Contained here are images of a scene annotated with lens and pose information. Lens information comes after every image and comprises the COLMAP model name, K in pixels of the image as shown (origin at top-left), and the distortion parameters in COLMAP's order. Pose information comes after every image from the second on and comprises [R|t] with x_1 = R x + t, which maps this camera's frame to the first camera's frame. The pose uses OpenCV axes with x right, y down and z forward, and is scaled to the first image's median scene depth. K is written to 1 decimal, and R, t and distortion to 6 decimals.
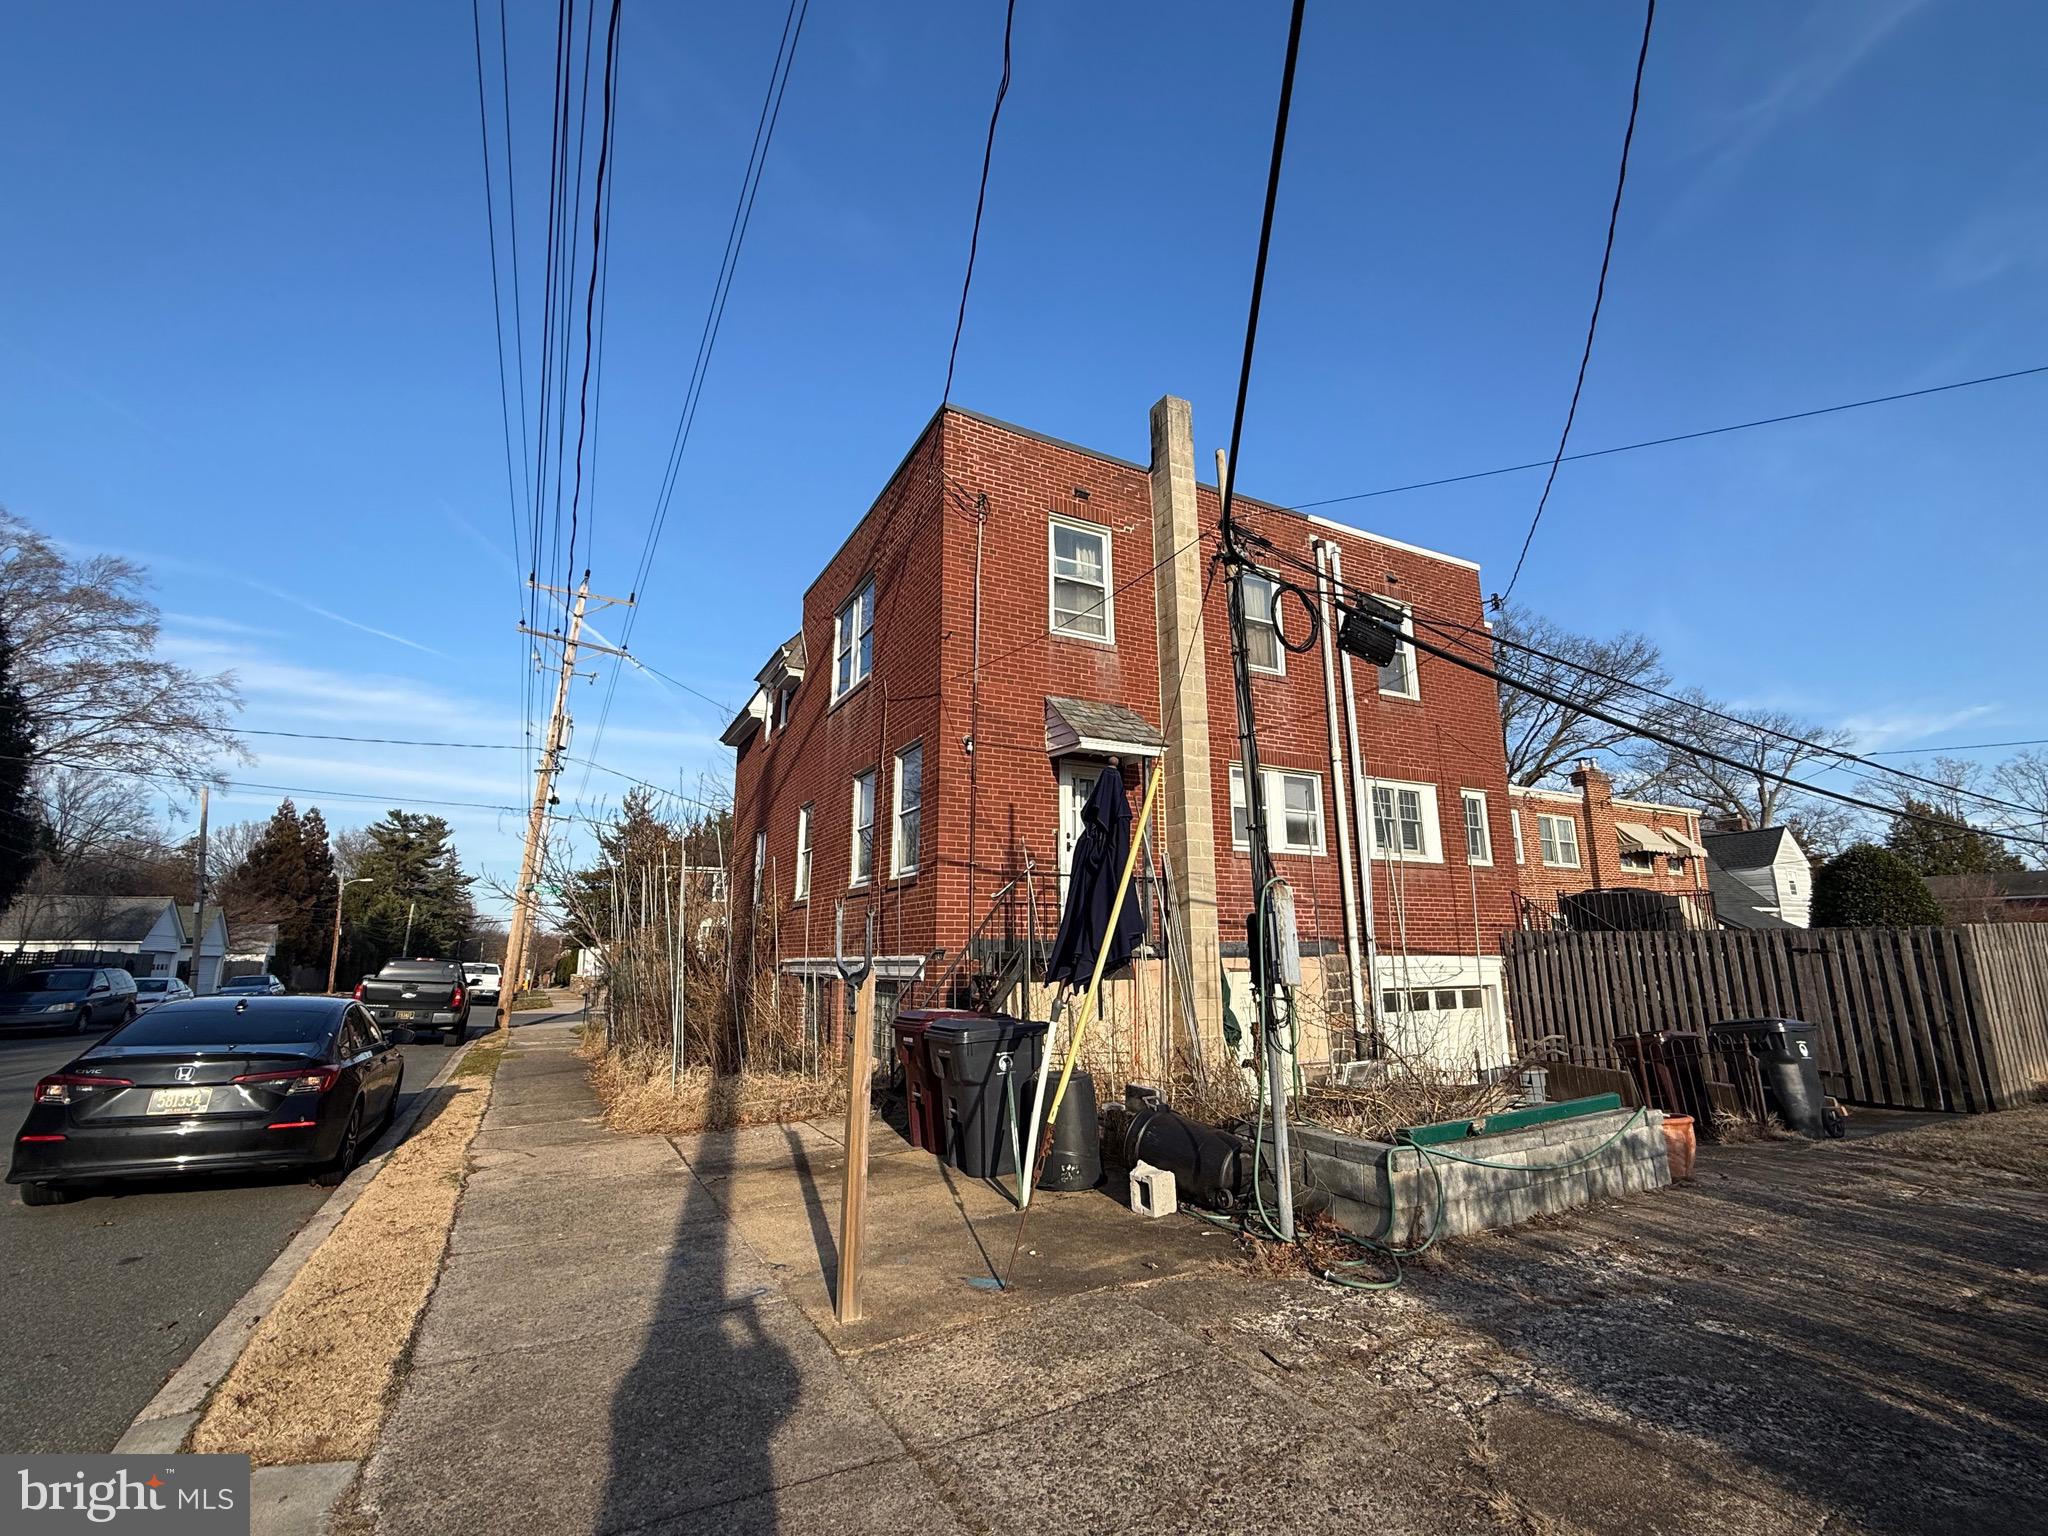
lens RADIAL K [[891.0, 0, 1024.0], [0, 891.0, 768.0], [0, 0, 1]] dist [-0.000570, -0.000120]
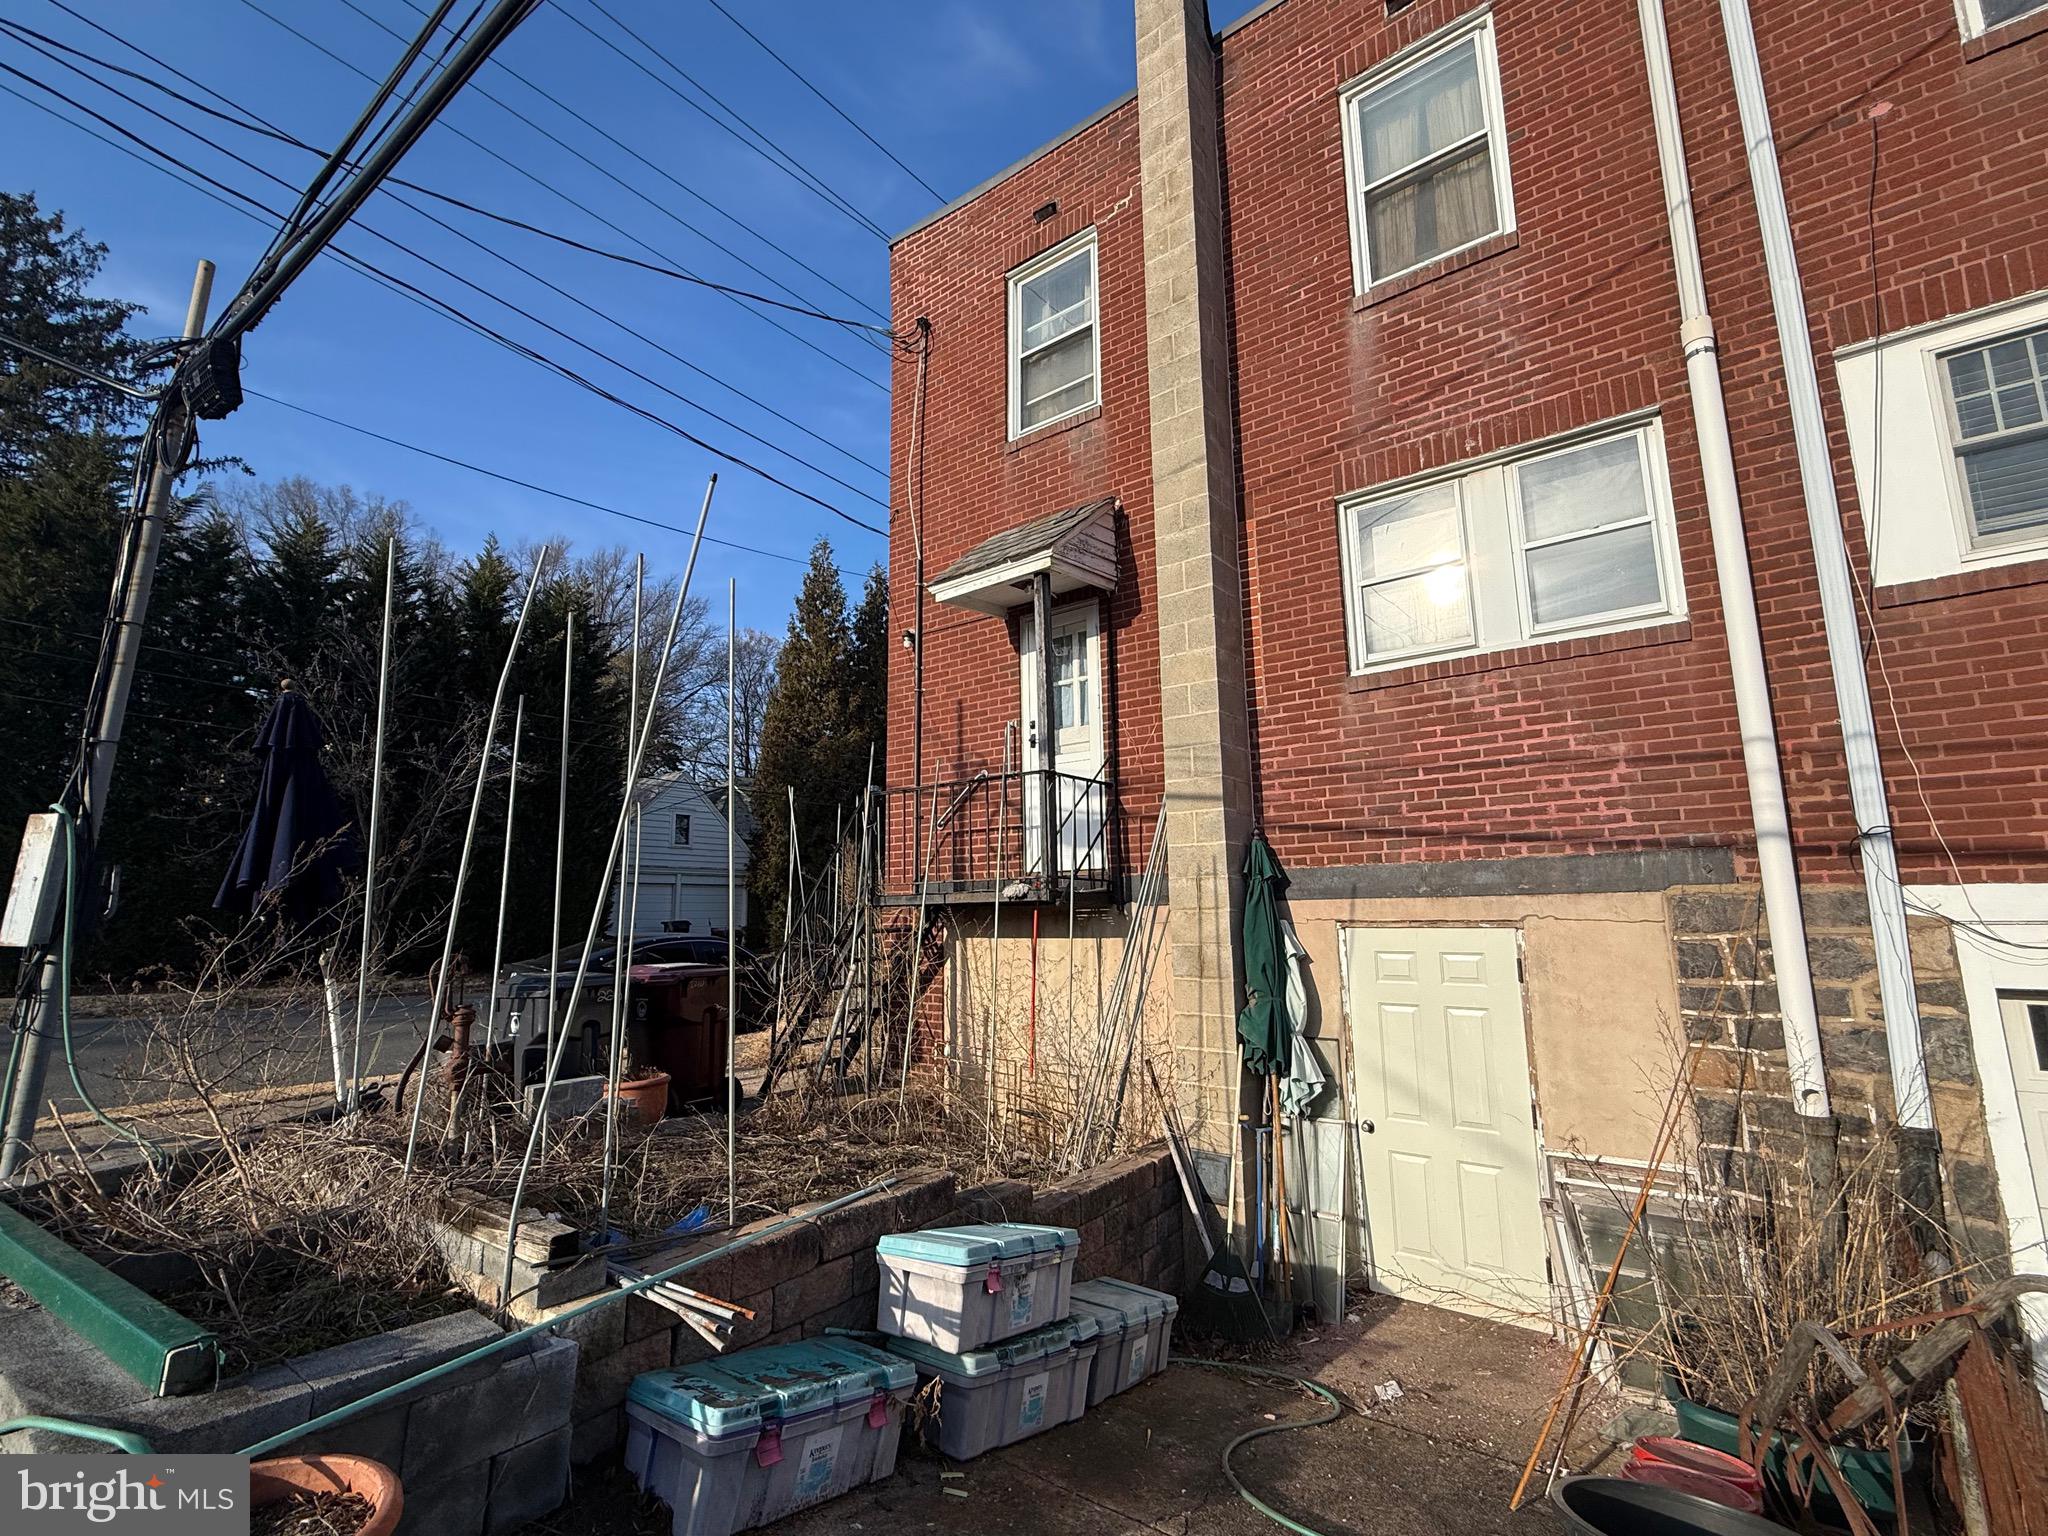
lens RADIAL K [[891.0, 0, 1024.0], [0, 891.0, 768.0], [0, 0, 1]] dist [-0.000570, -0.000120]
pose [[0.416957, -0.147180, -0.896931, 0.607614], [0.199013, 0.977641, -0.067909, 0.142977], [0.886871, -0.150185, 0.436925, 0.650596]]
